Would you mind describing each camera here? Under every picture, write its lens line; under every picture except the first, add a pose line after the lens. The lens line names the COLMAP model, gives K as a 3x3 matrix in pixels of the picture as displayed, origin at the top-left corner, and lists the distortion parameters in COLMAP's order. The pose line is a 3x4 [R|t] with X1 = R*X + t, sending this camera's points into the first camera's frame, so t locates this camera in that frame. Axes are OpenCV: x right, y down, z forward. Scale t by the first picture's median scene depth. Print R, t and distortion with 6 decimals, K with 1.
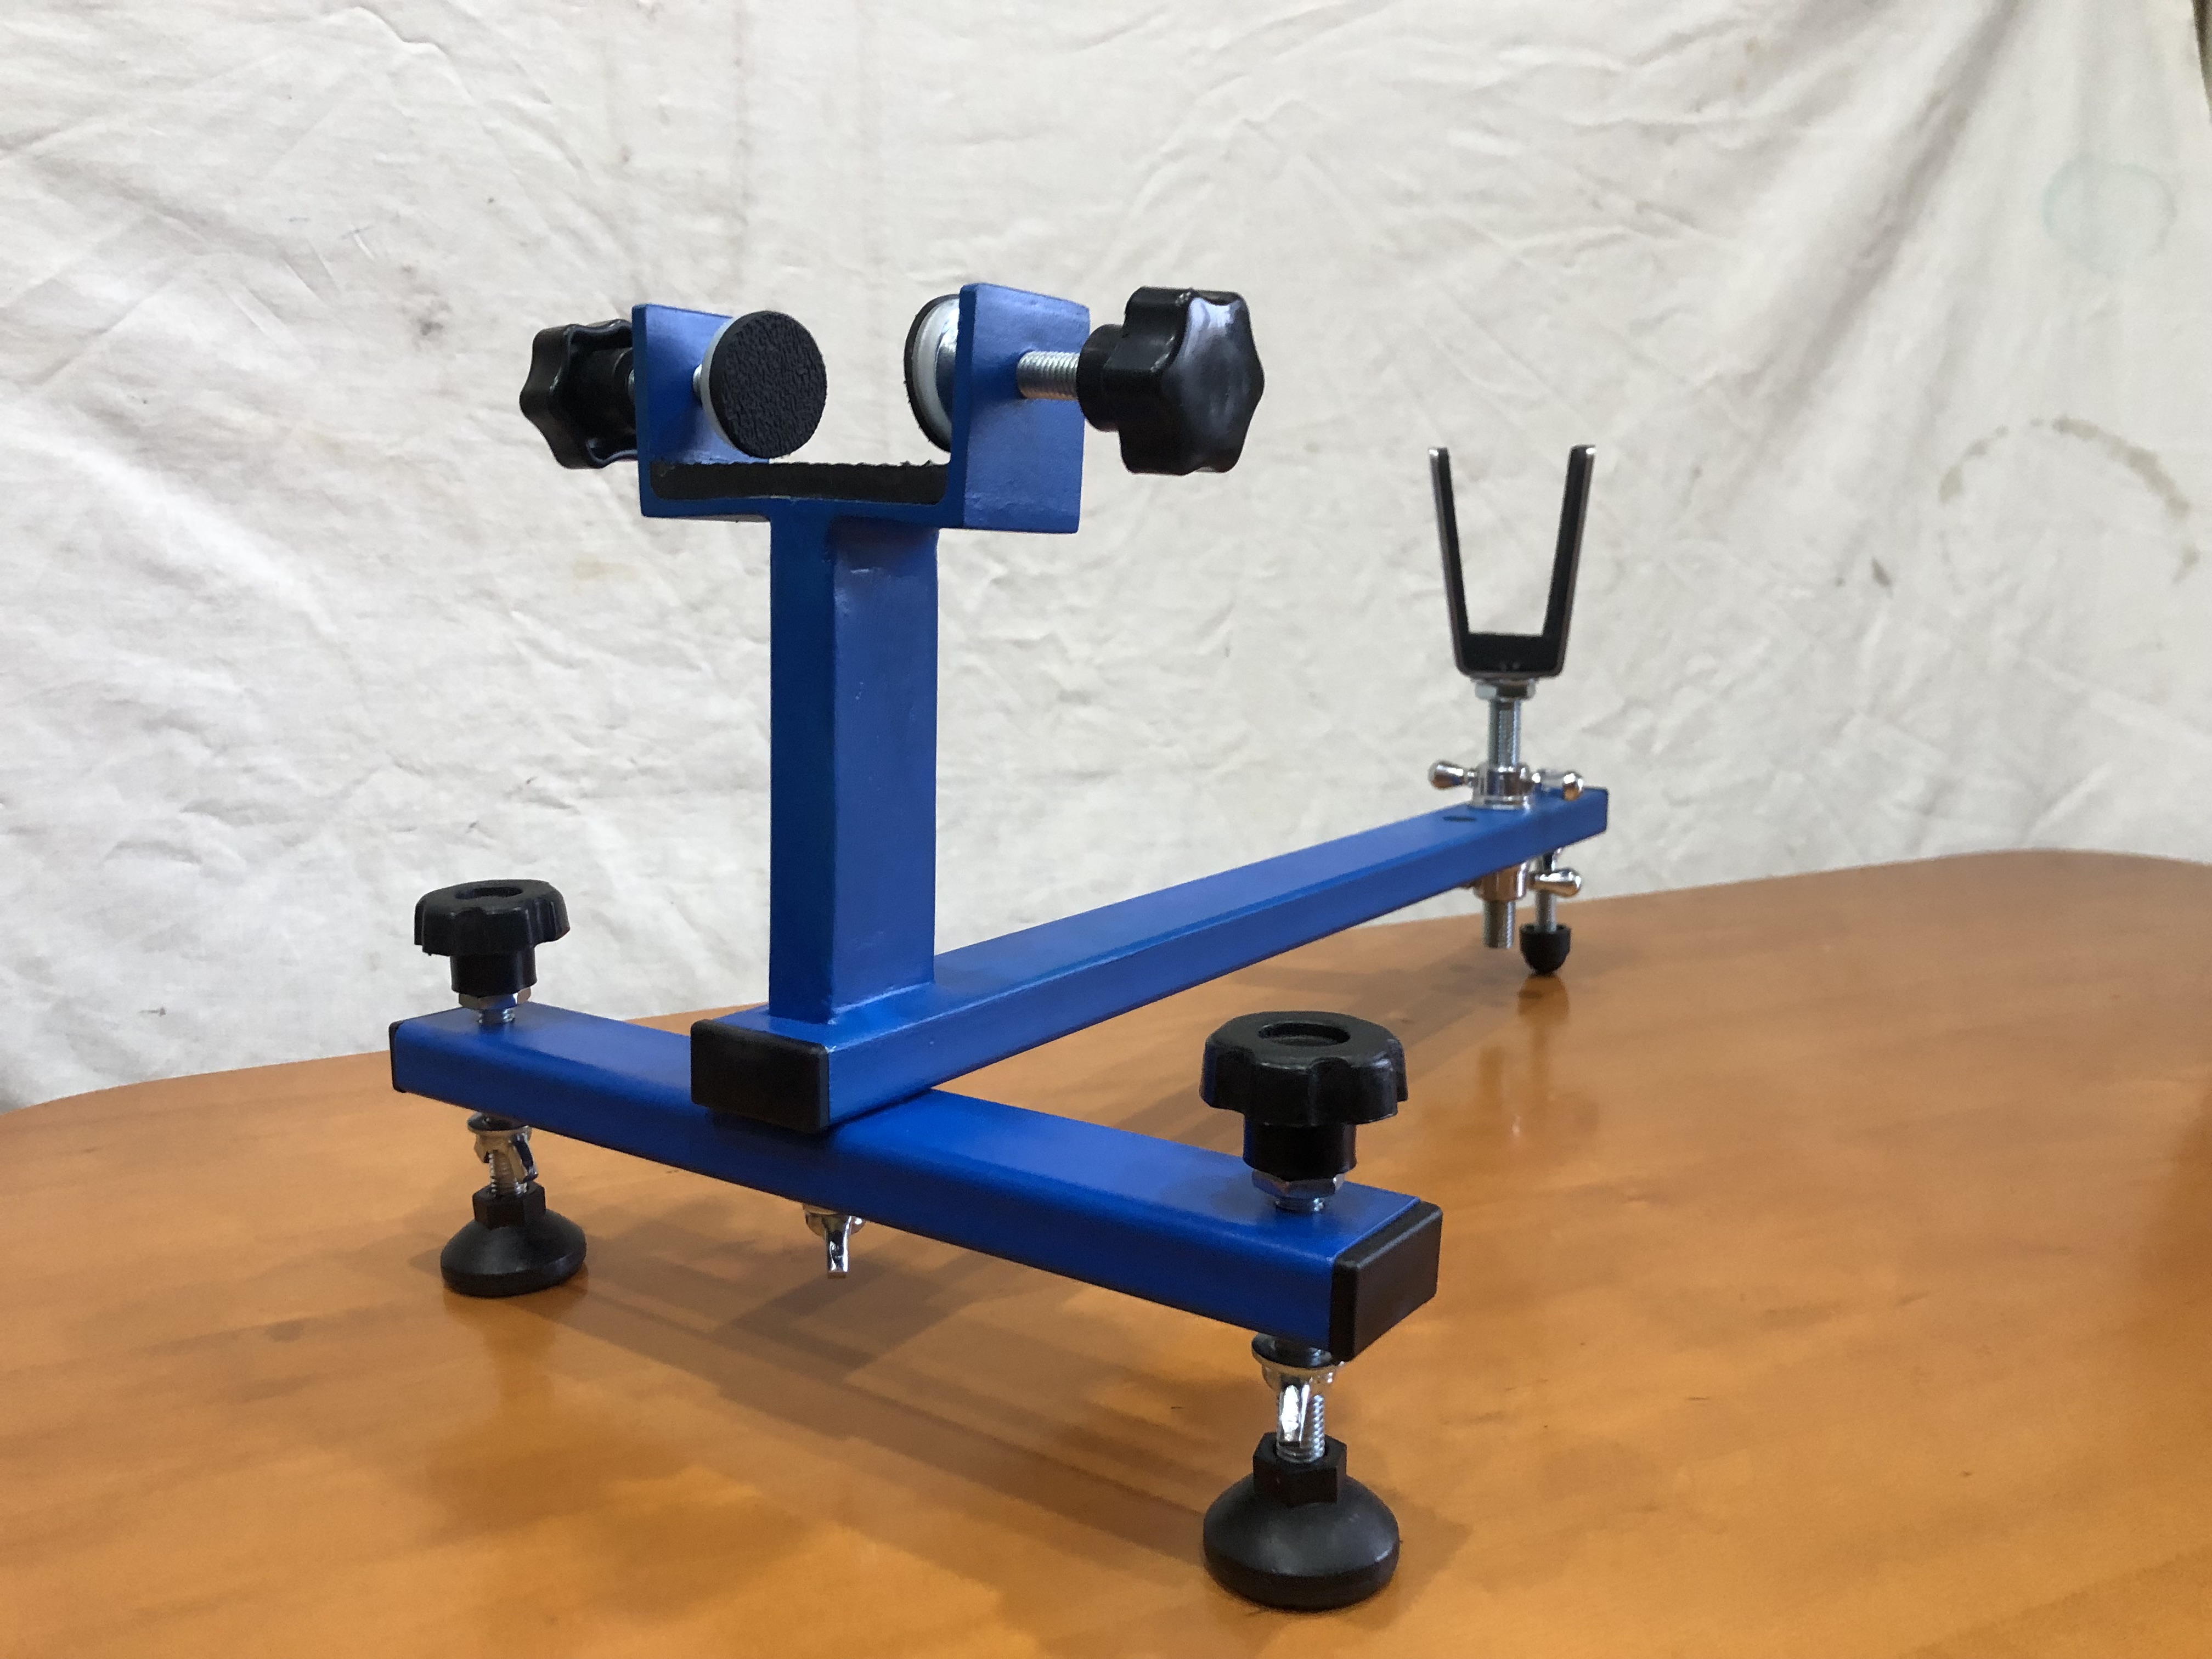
lens RADIAL K [[1910.5, 0, 1106.0], [0, 1910.5, 829.5], [0, 0, 1]] dist [0.028671, -0.001833]
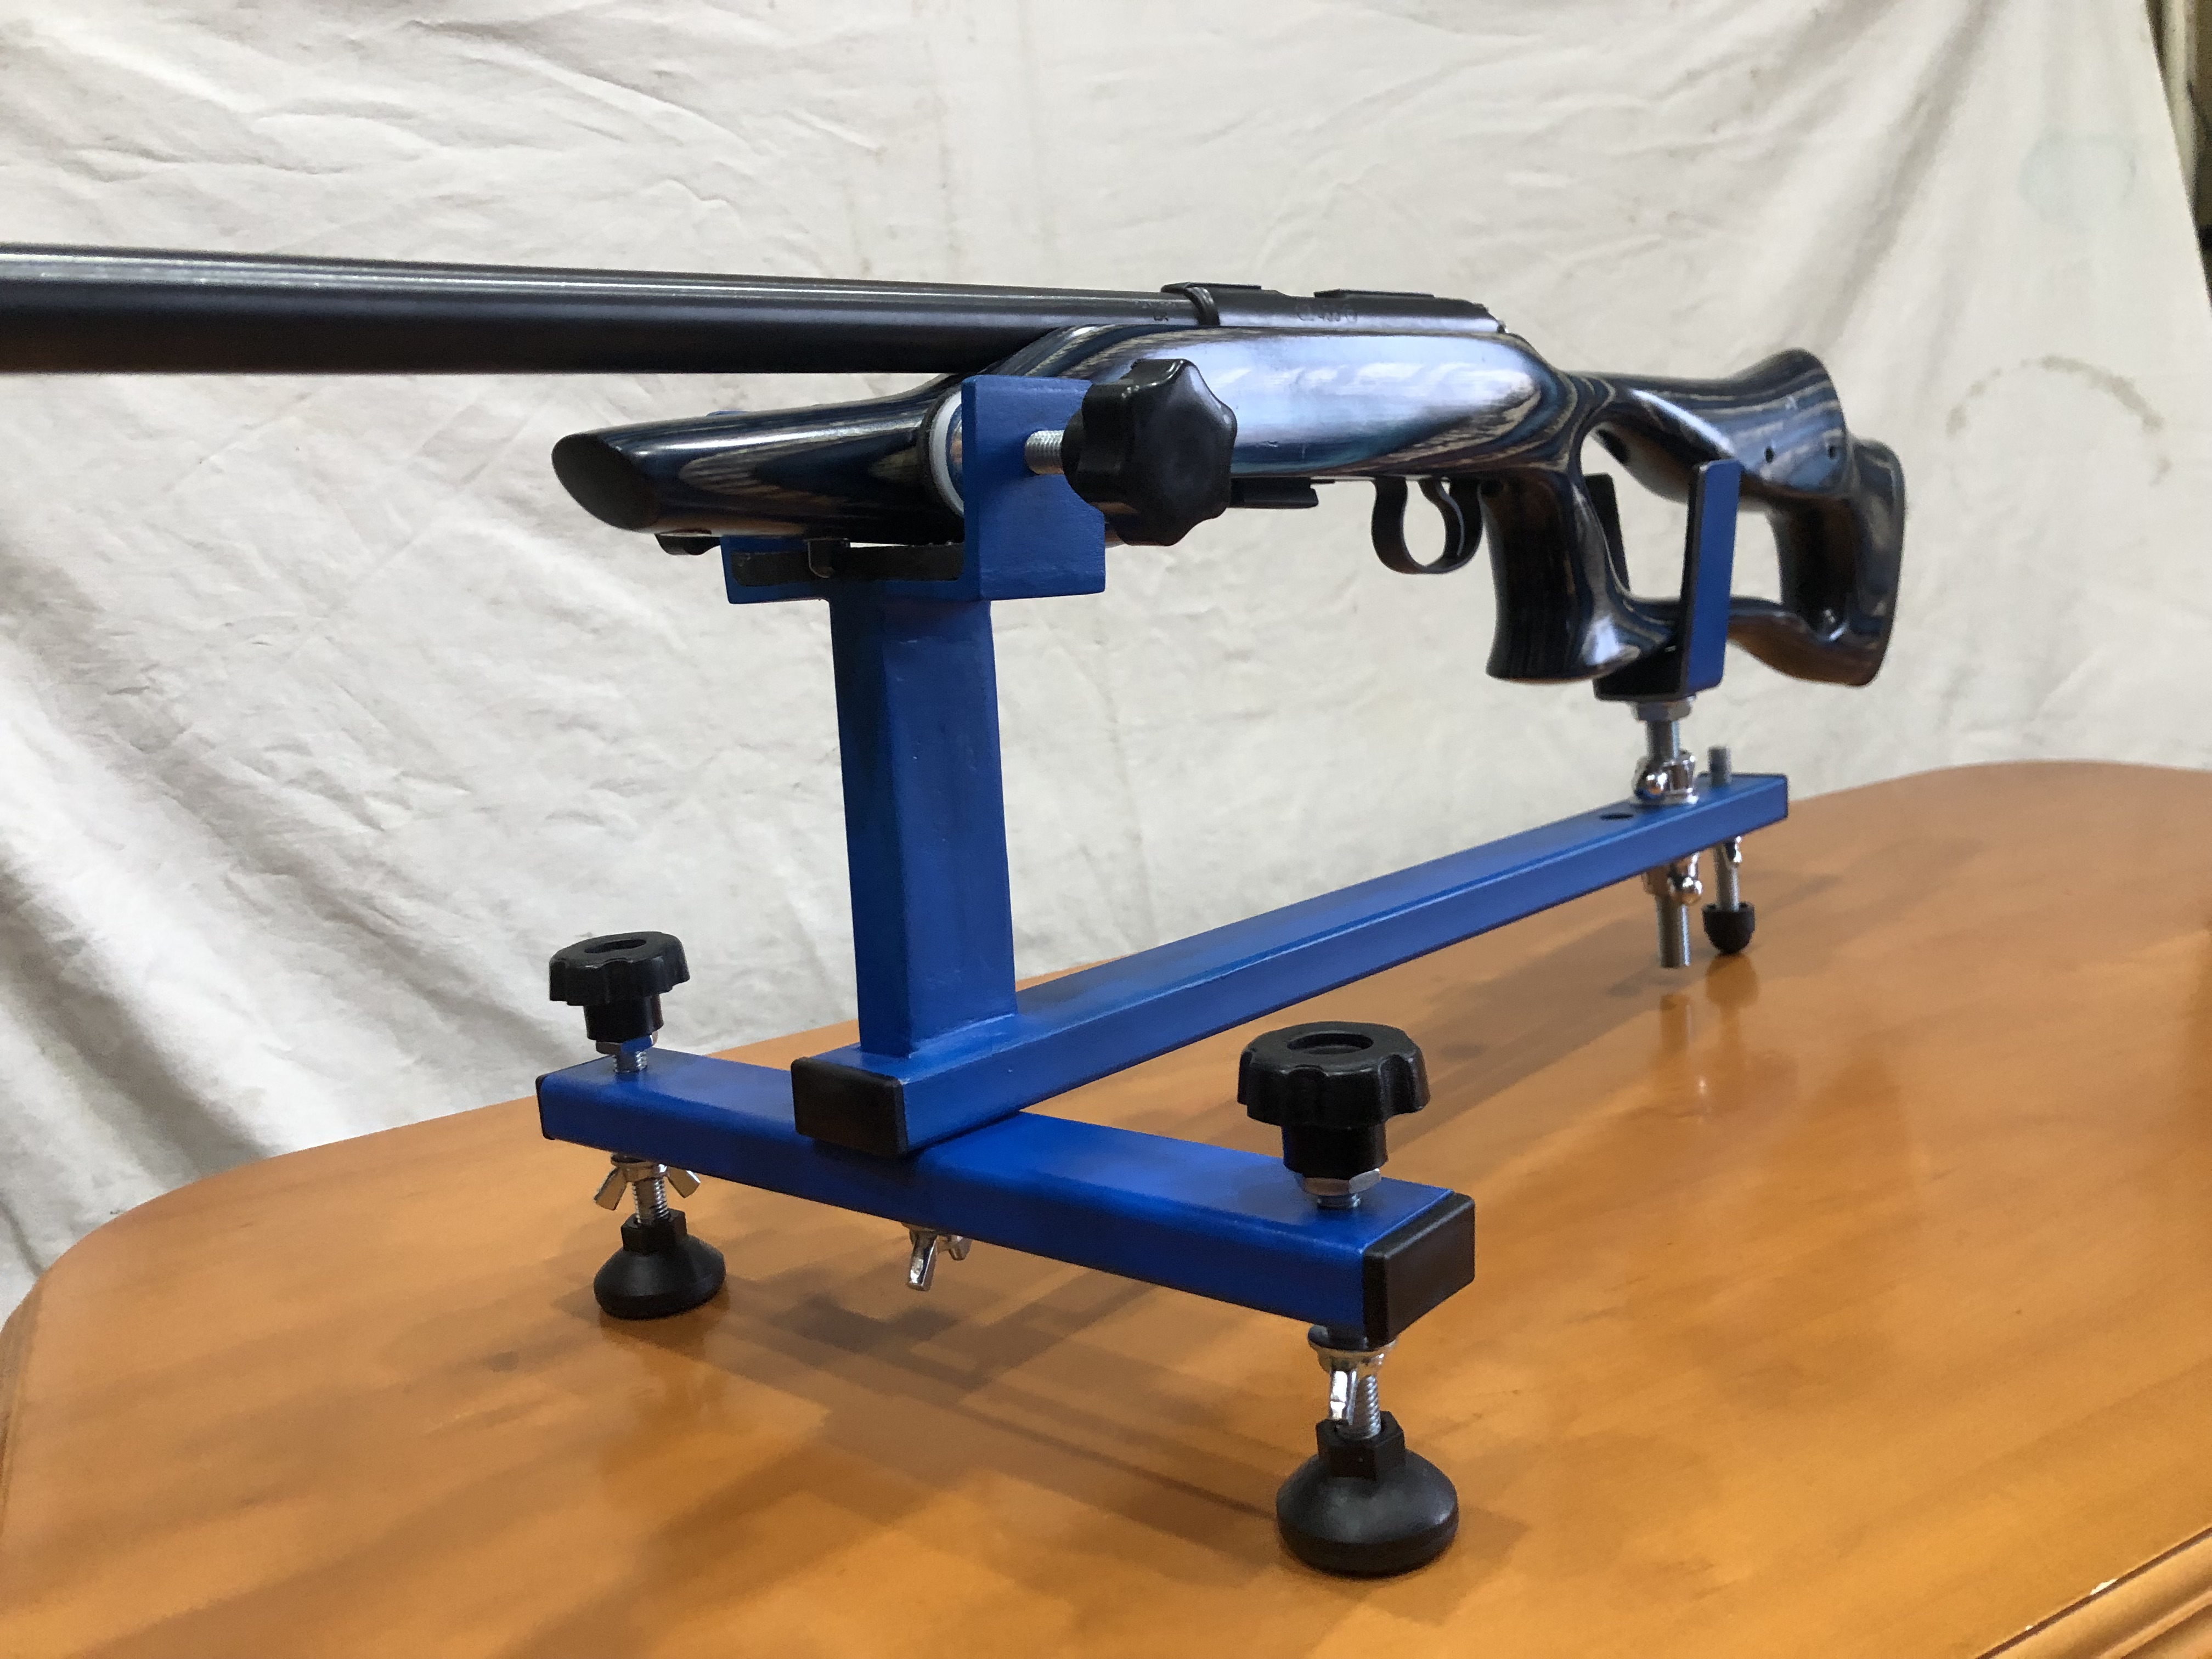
lens RADIAL K [[1857.1, 0, 1106.0], [0, 1857.1, 829.5], [0, 0, 1]] dist [0.027769, 0.012565]
pose [[0.994717, -0.073052, -0.072121, -0.023086], [0.073777, 0.997247, 0.007439, 0.031359], [0.071379, -0.012720, 0.997368, -0.243156]]
